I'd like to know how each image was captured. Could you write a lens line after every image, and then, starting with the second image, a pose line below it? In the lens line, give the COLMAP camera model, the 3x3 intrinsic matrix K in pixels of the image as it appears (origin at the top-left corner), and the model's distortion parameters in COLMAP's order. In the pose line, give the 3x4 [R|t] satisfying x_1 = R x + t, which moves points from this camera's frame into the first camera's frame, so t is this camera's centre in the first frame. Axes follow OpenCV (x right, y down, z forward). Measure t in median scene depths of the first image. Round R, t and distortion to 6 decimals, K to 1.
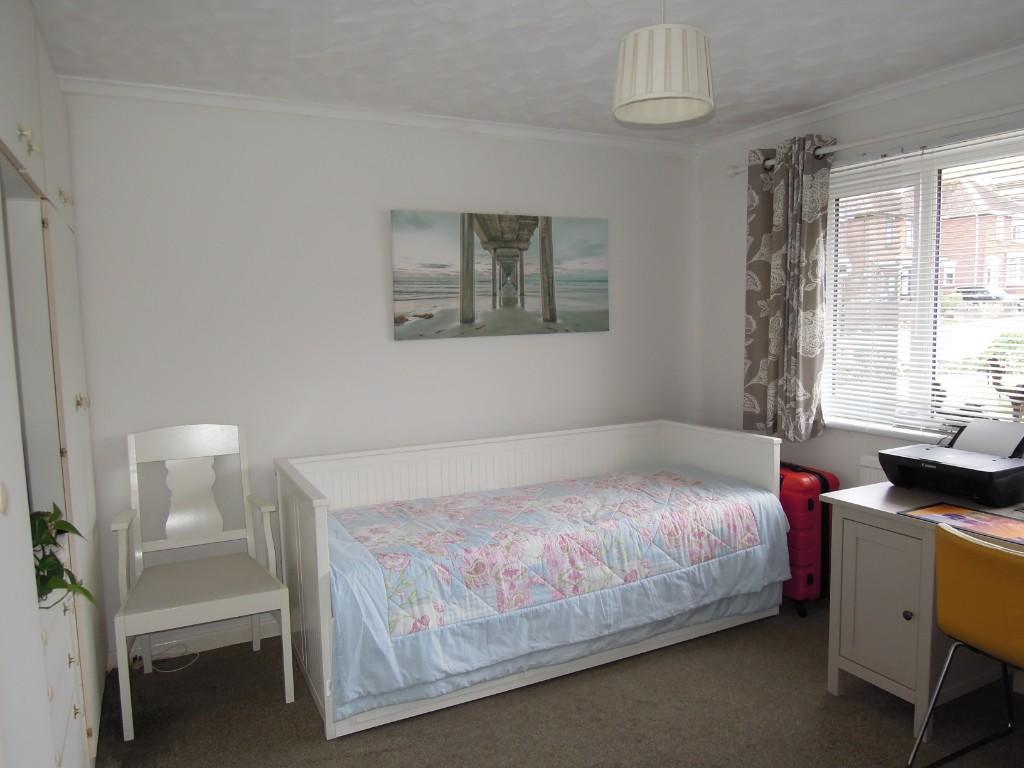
lens RADIAL K [[734.5, 0, 520.5], [0, 734.5, 388.4], [0, 0, 1]] dist [-0.015599, -0.003421]
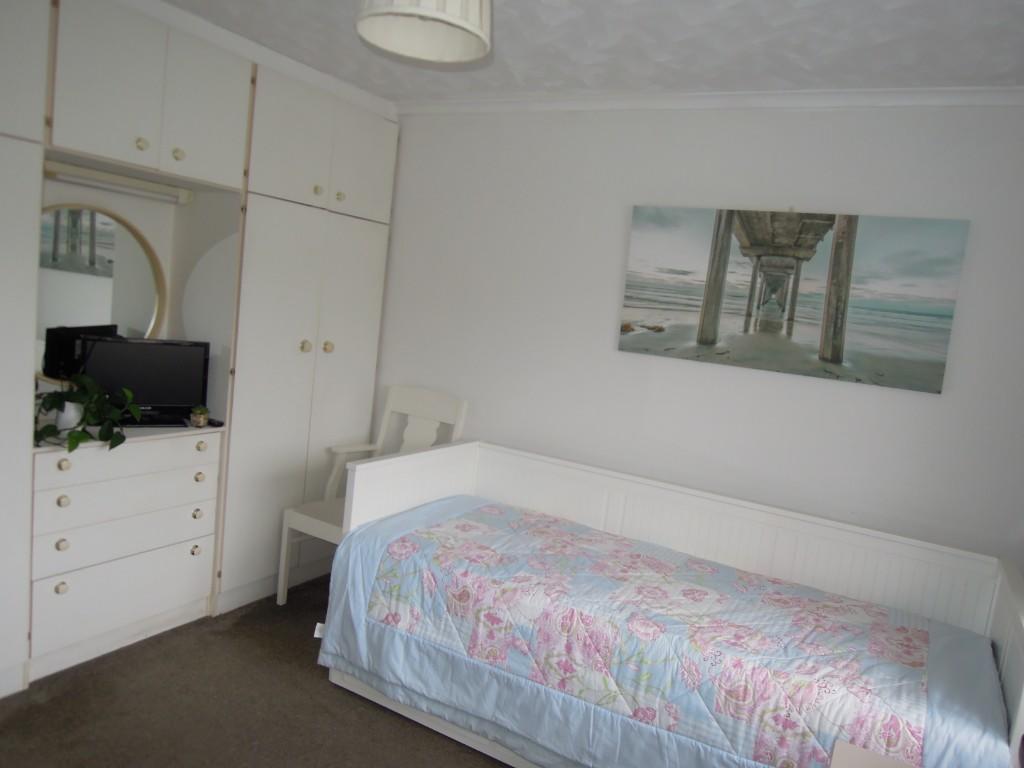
lens RADIAL K [[734.5, 0, 520.5], [0, 734.5, 388.4], [0, 0, 1]] dist [-0.015599, -0.003421]
pose [[0.552409, 0.184106, -0.812988, 0.516748], [-0.209486, 0.974665, 0.078377, -0.066986], [0.806821, 0.127013, 0.576981, 0.398511]]
